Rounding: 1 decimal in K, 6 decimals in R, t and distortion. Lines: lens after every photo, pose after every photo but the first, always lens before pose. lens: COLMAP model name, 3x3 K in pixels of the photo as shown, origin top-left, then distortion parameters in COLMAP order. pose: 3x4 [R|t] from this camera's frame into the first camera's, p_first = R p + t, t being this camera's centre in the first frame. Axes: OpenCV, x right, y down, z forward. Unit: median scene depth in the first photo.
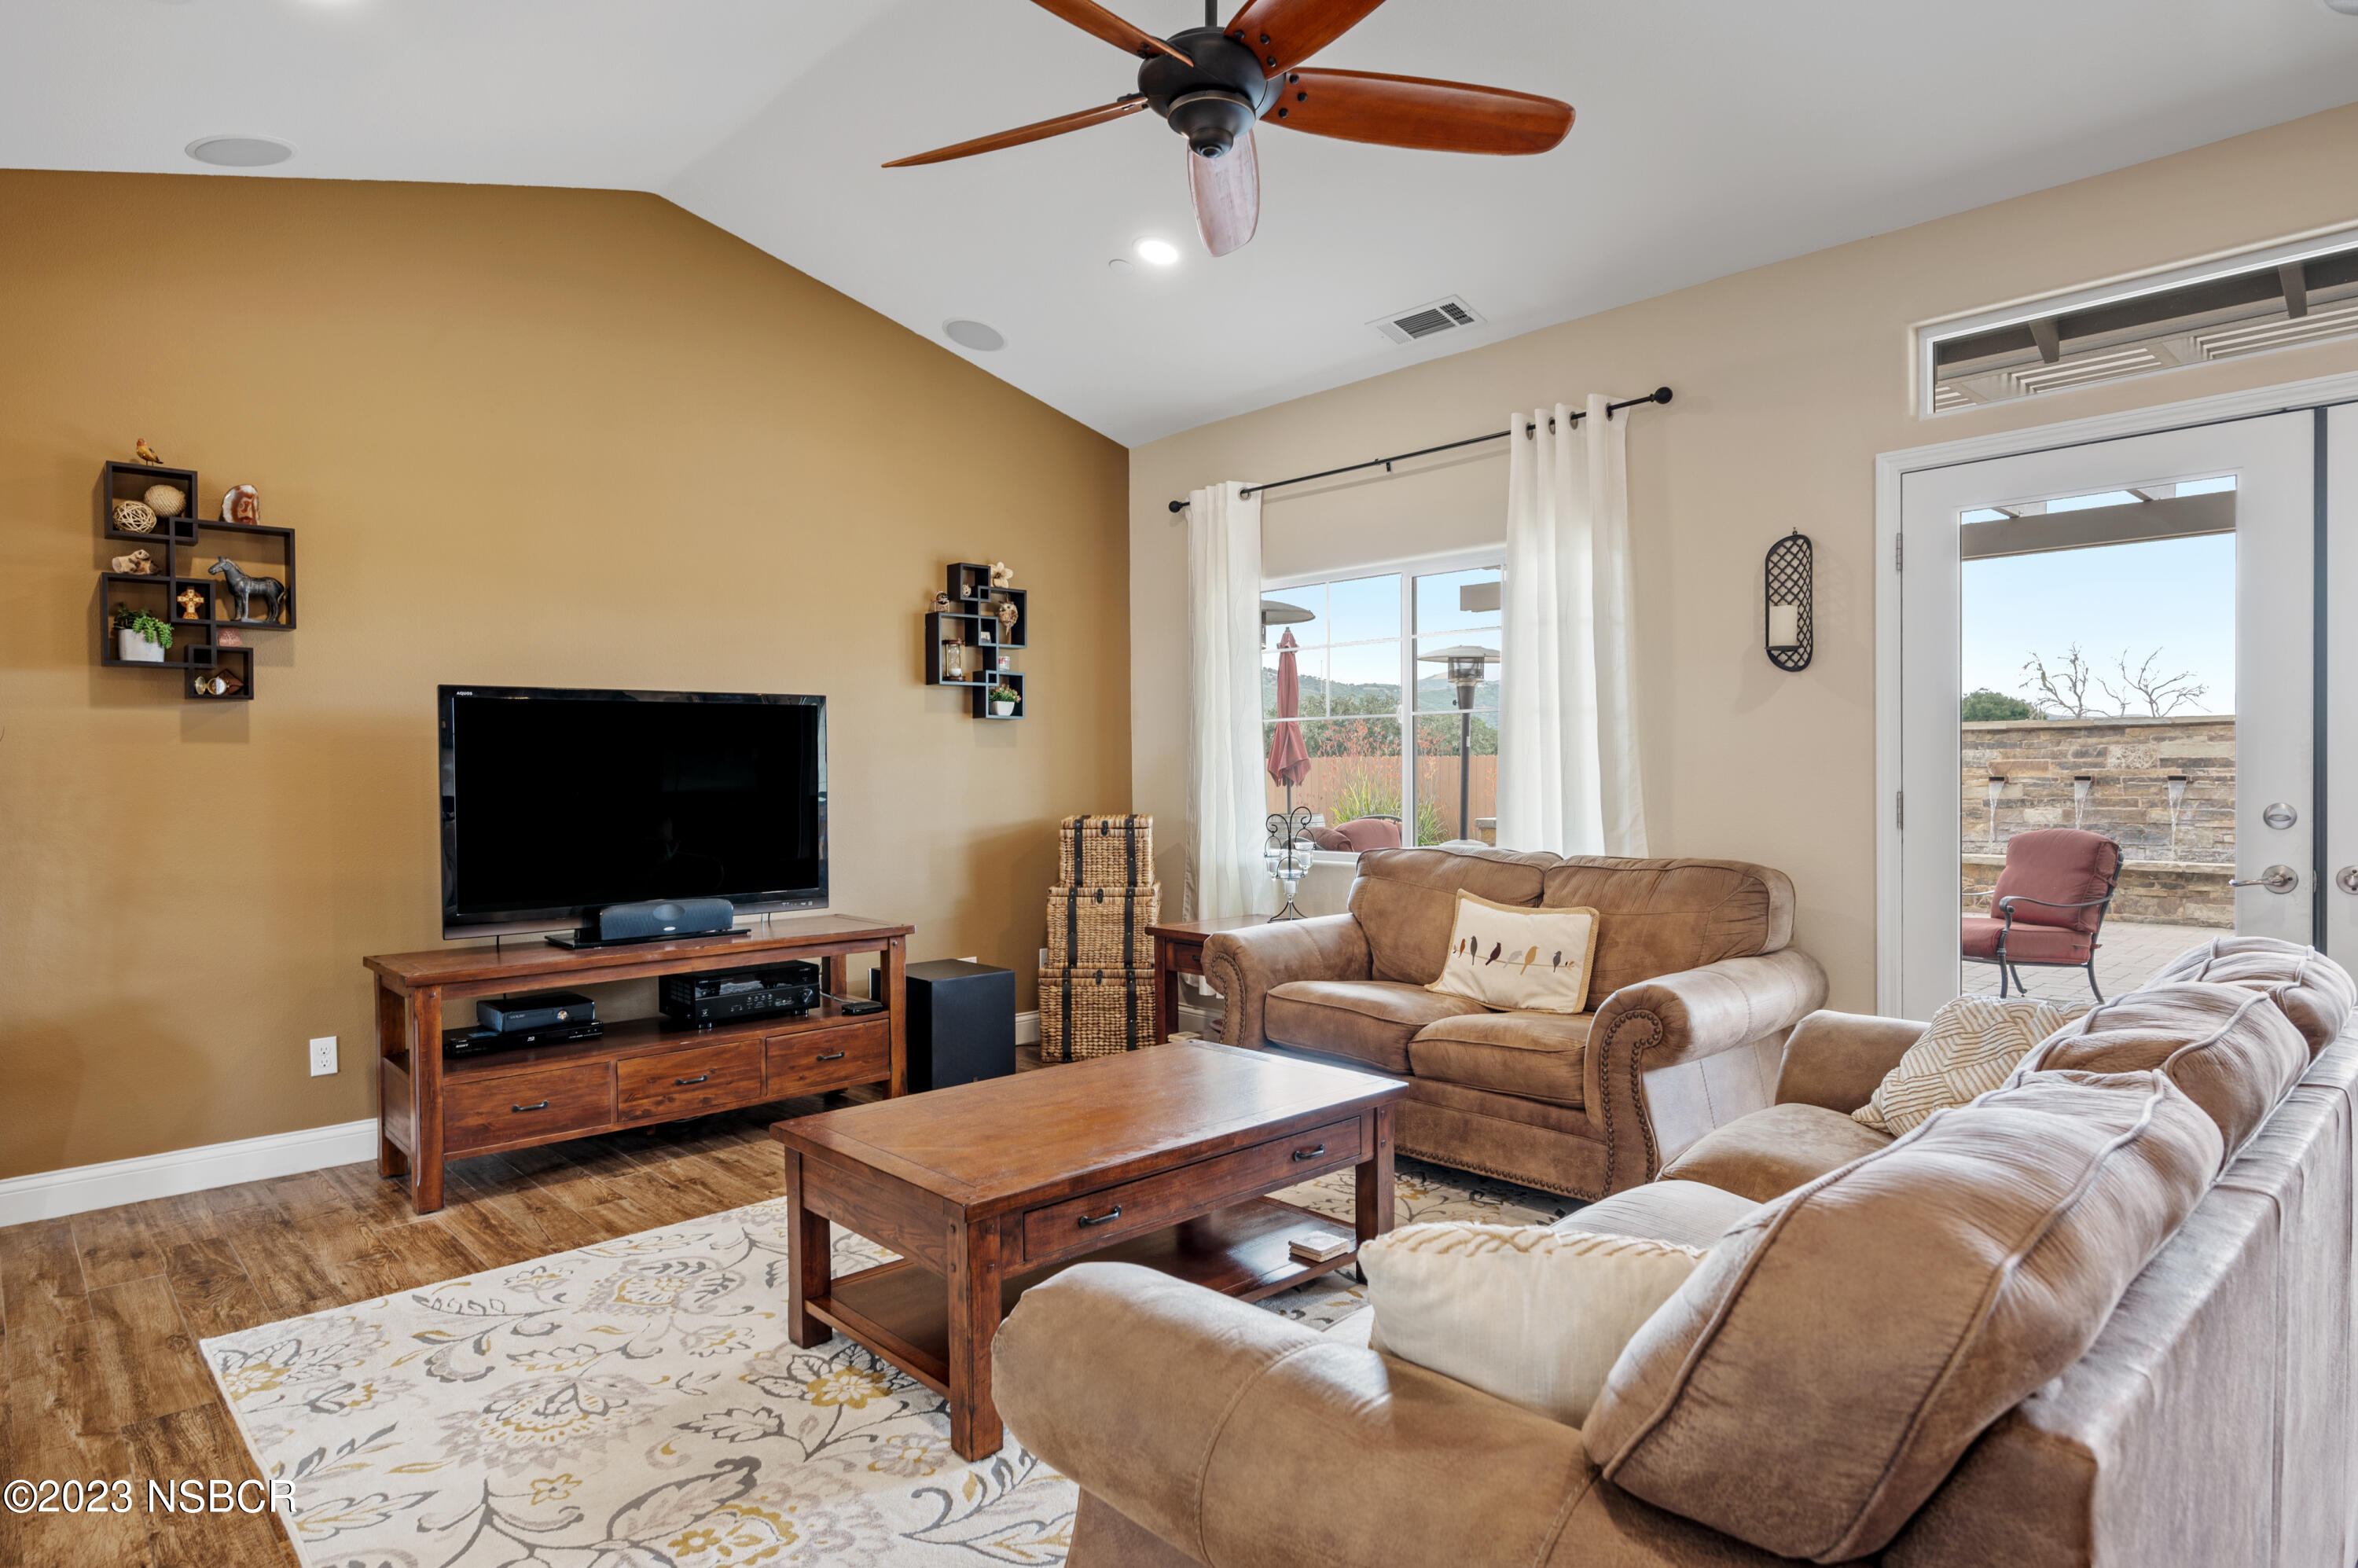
lens RADIAL K [[1324.1, 0, 1179.0], [0, 1324.1, 784.0], [0, 0, 1]] dist [-0.005070, -0.000586]
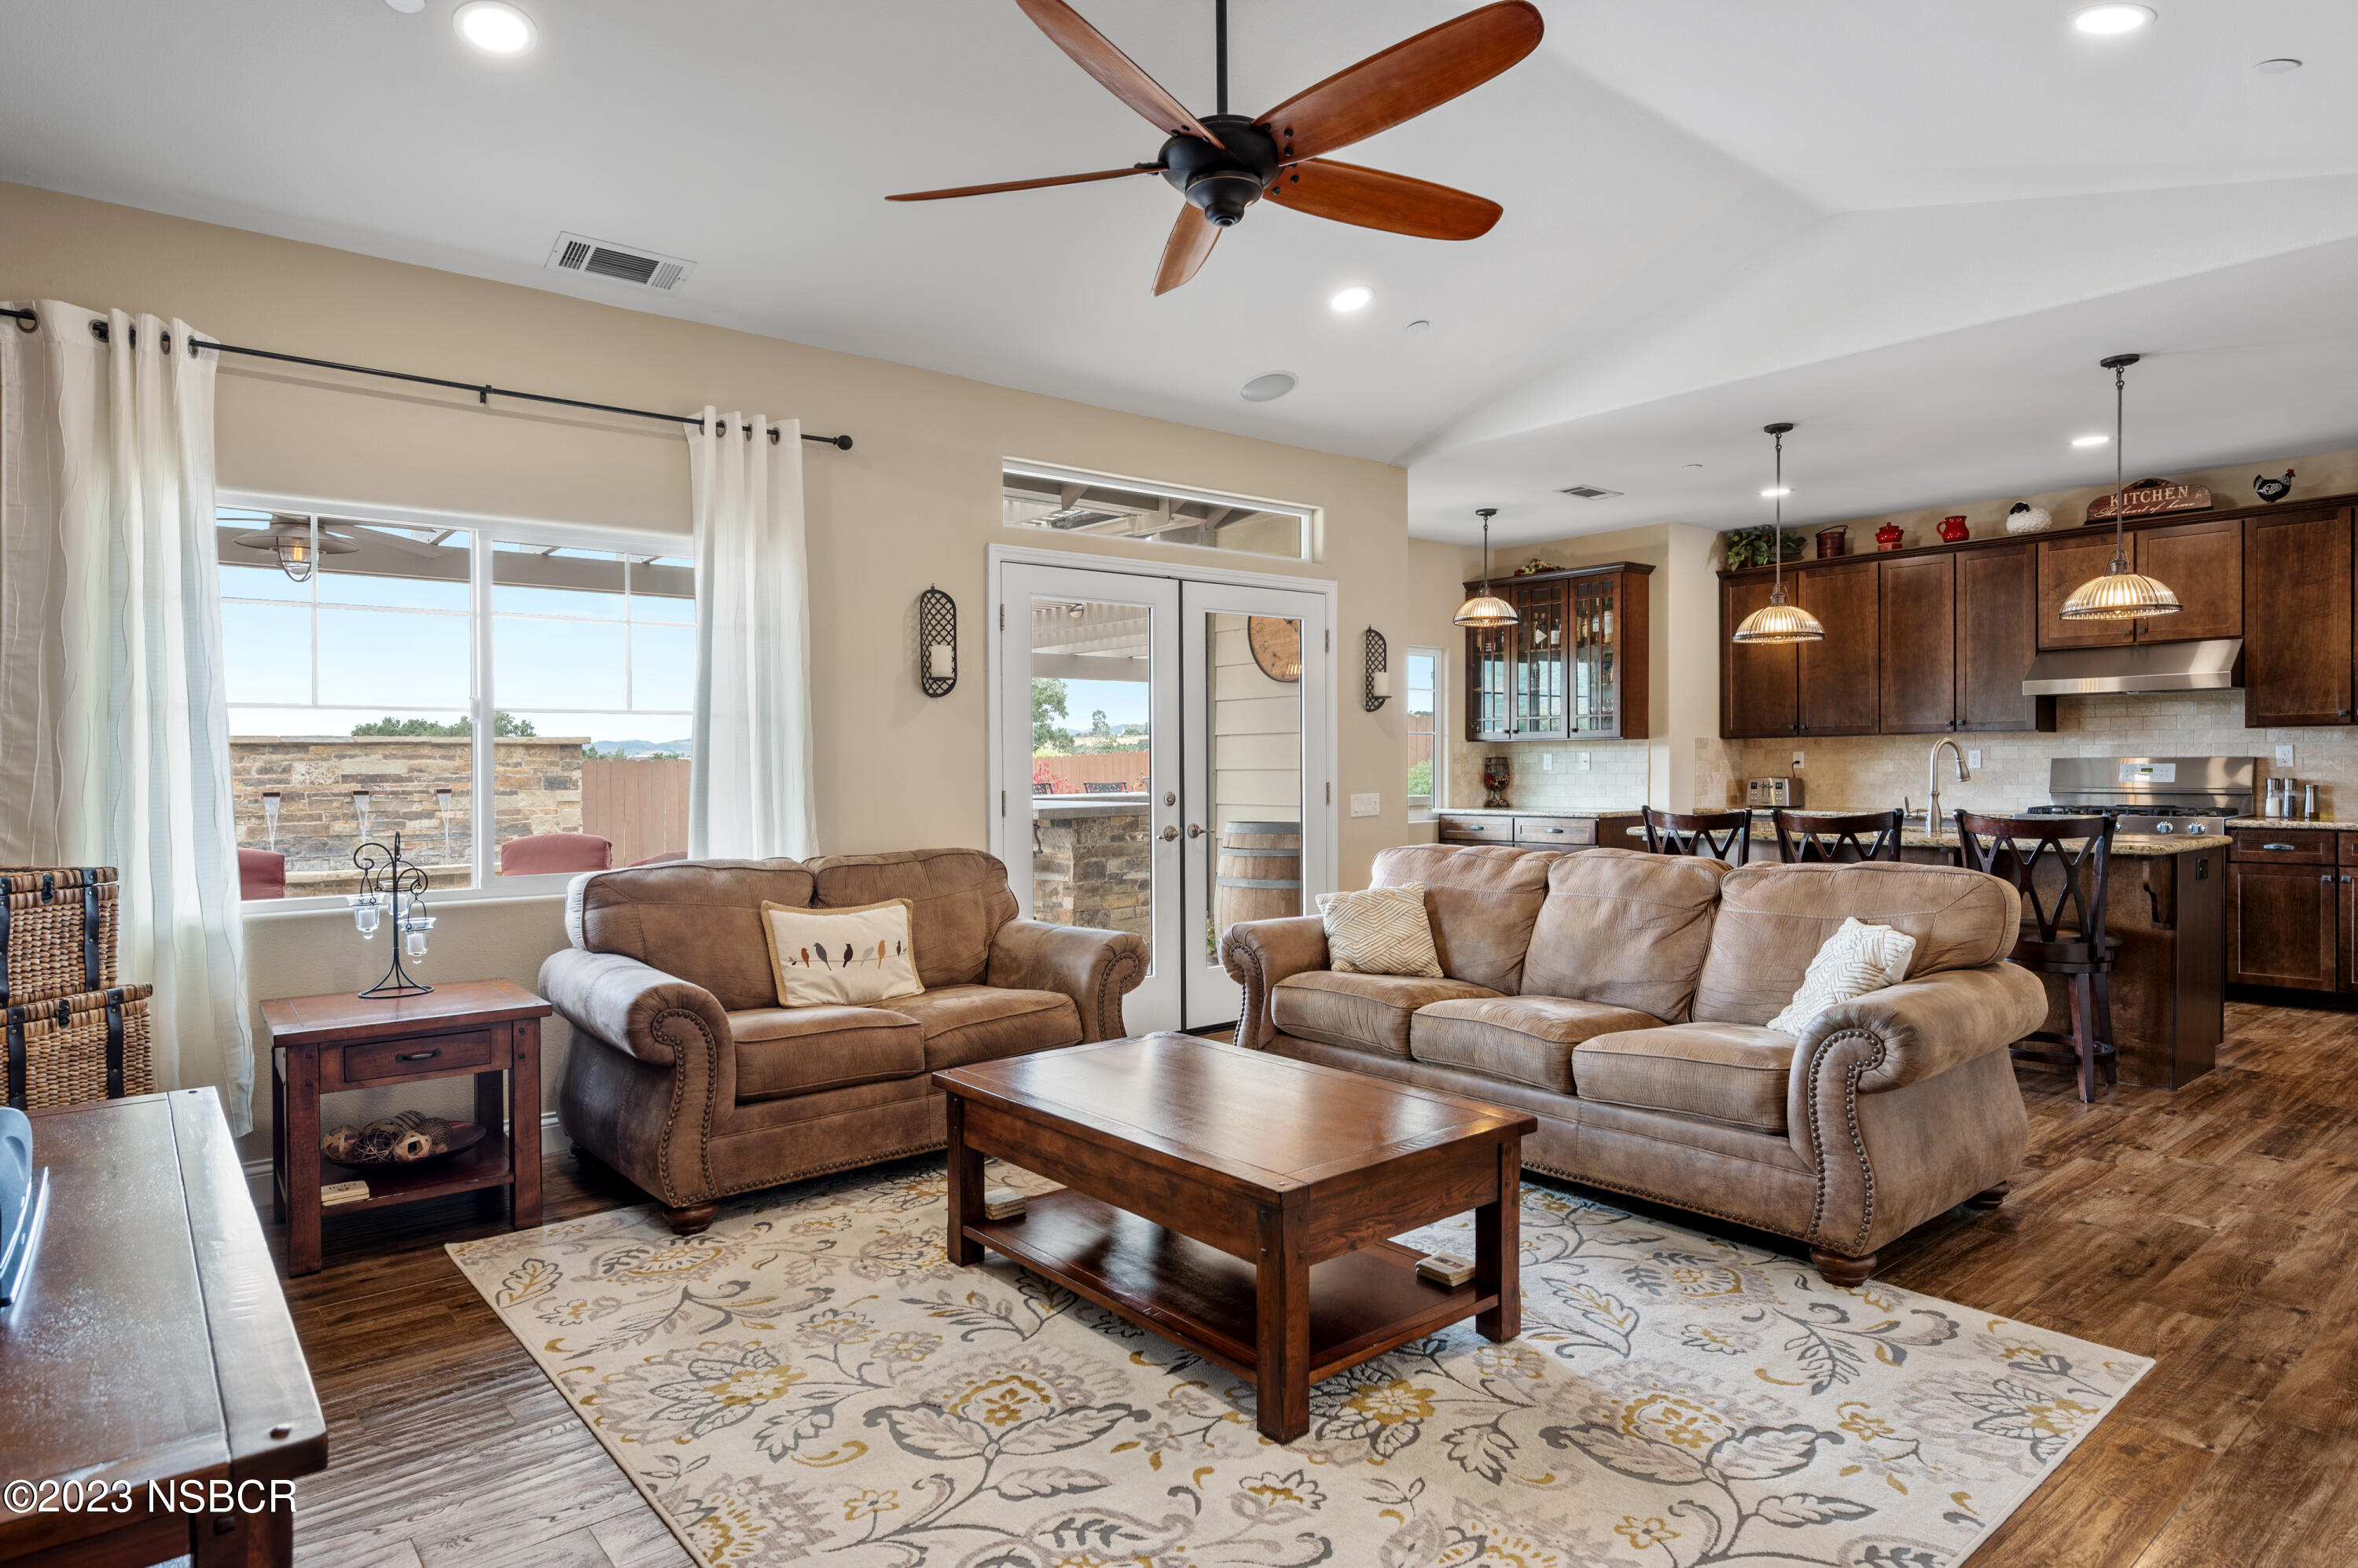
lens RADIAL K [[1324.1, 0, 1179.0], [0, 1324.1, 784.0], [0, 0, 1]] dist [-0.005070, -0.000586]
pose [[0.054654, -0.004931, 0.998493, -0.692101], [0.022356, 0.999743, 0.003713, -0.001576], [-0.998255, 0.022119, 0.054750, 0.617785]]
